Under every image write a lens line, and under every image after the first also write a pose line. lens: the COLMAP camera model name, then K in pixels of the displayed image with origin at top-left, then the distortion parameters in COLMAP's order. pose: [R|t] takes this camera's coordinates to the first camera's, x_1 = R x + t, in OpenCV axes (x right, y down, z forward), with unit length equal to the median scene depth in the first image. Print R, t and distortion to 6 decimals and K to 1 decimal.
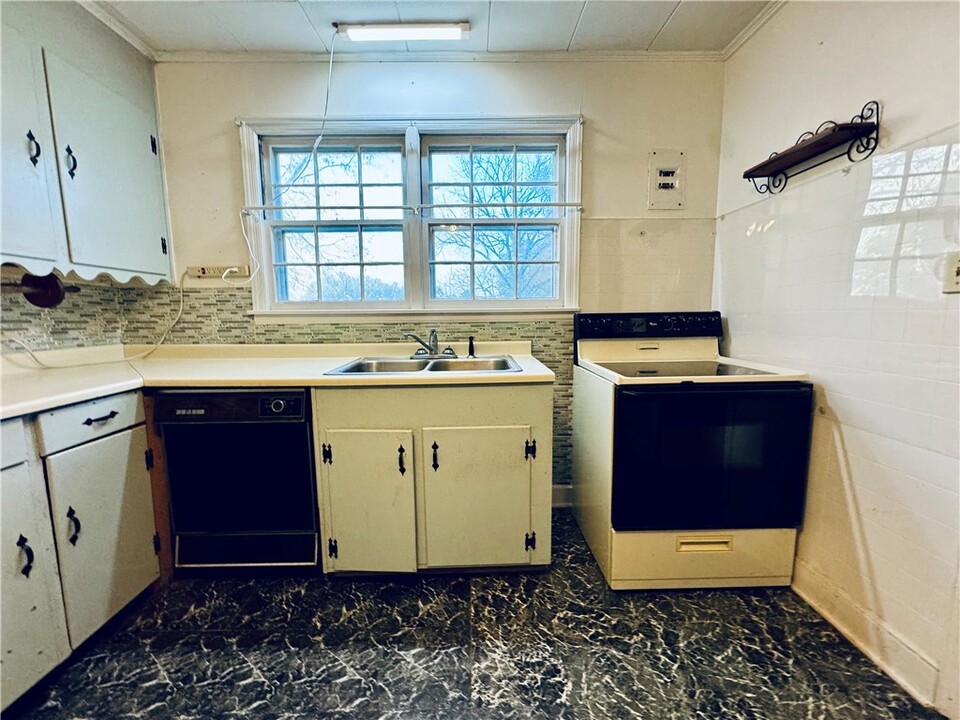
lens RADIAL K [[379.0, 0, 479.1], [0, 379.0, 357.7], [0, 0, 1]] dist [-0.000990, -0.000355]
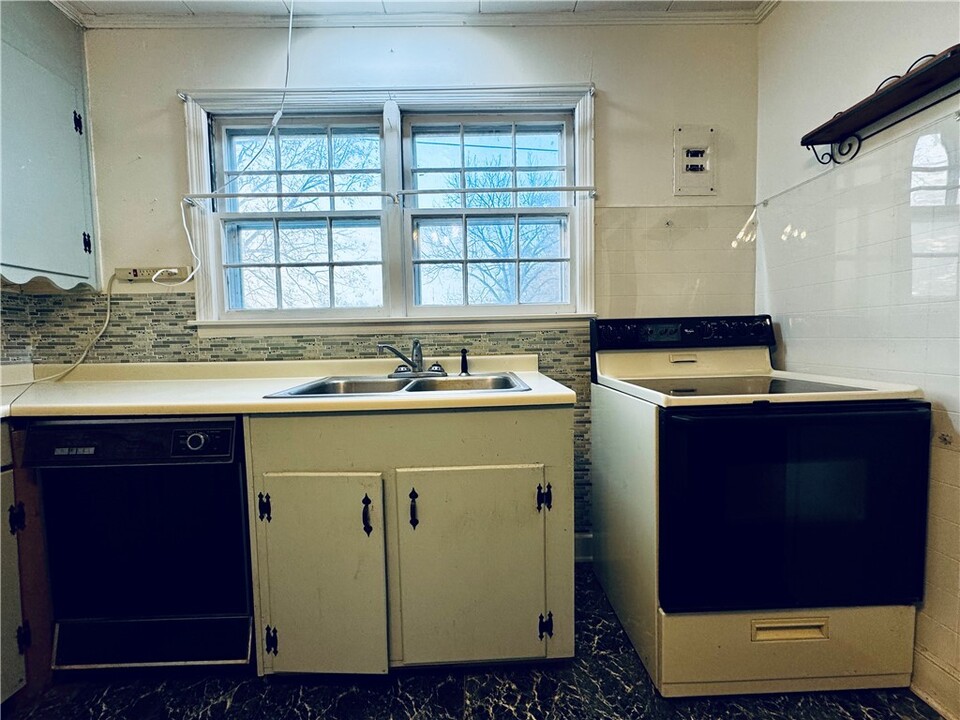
lens RADIAL K [[379.0, 0, 477.0], [0, 379.0, 358.3], [0, 0, 1]] dist [-0.000990, -0.000355]
pose [[0.999922, -0.011867, -0.003777, 0.012519], [0.011606, 0.997965, -0.062693, 0.017630], [0.004513, 0.062644, 0.998026, 0.239161]]
